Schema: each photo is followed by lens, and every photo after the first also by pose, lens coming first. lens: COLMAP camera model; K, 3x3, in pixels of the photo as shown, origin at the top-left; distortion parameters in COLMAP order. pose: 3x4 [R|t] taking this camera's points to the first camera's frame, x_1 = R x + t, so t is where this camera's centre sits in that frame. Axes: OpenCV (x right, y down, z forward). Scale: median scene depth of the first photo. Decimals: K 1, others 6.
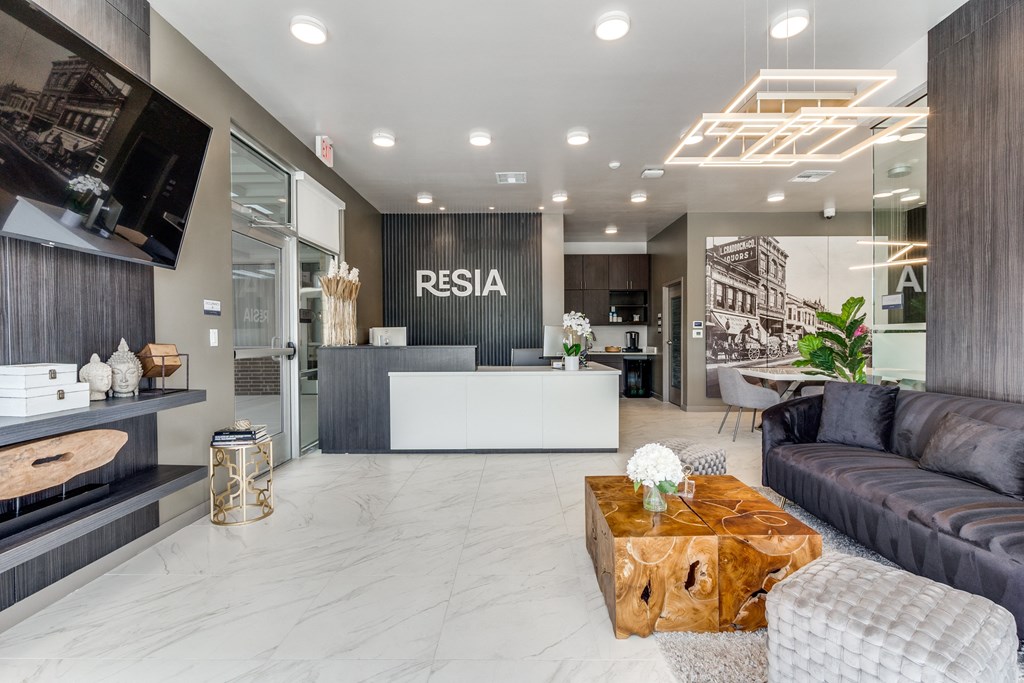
lens RADIAL K [[476.4, 0, 522.4], [0, 476.4, 340.8], [0, 0, 1]] dist [-0.007297, 0.000177]
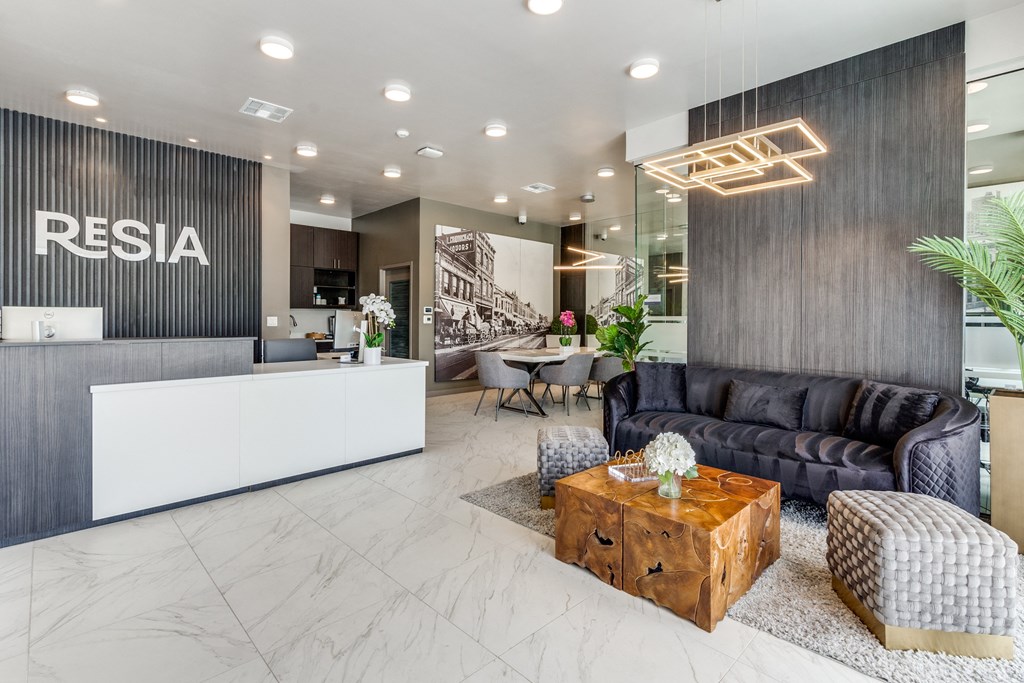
lens RADIAL K [[476.4, 0, 539.2], [0, 476.4, 319.3], [0, 0, 1]] dist [-0.007297, 0.000177]
pose [[0.706650, 0.008118, 0.707517, -0.189133], [-0.001841, 0.999952, -0.009636, -0.006635], [-0.707561, 0.005507, 0.706631, 0.133137]]
